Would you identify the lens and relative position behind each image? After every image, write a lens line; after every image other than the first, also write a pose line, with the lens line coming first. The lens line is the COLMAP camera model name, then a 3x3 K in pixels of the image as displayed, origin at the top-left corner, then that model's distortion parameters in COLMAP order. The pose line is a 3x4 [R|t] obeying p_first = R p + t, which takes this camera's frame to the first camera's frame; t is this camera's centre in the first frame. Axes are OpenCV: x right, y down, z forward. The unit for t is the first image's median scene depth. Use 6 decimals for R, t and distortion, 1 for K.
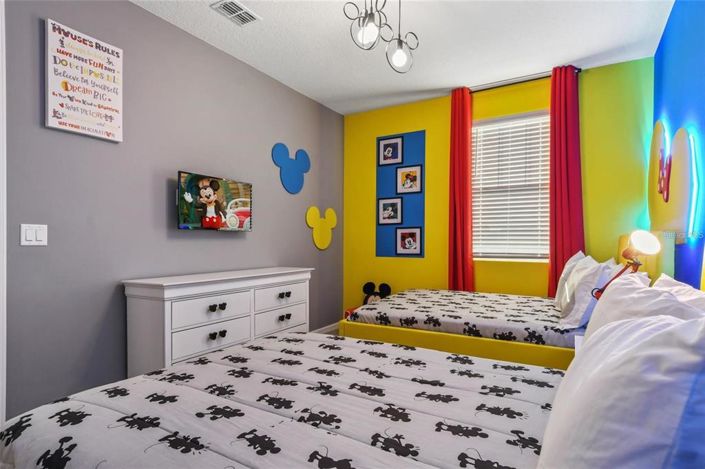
lens RADIAL K [[379.5, 0, 351.7], [0, 379.5, 241.2], [0, 0, 1]] dist [0.002847, 0.000192]
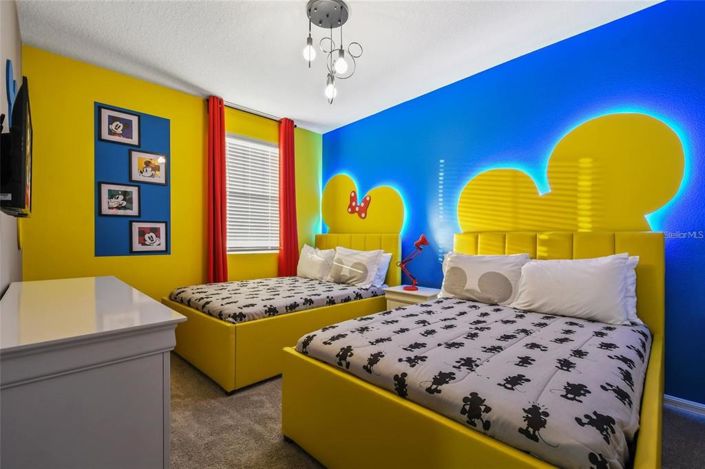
lens RADIAL K [[320.6, 0, 352.3], [0, 320.6, 235.9], [0, 0, 1]] dist [0.015592, -0.000699]
pose [[0.254928, 0.007428, 0.966931, -0.464105], [-0.006351, 0.999962, -0.006007, -0.000867], [-0.966939, -0.004609, 0.254966, 0.349114]]
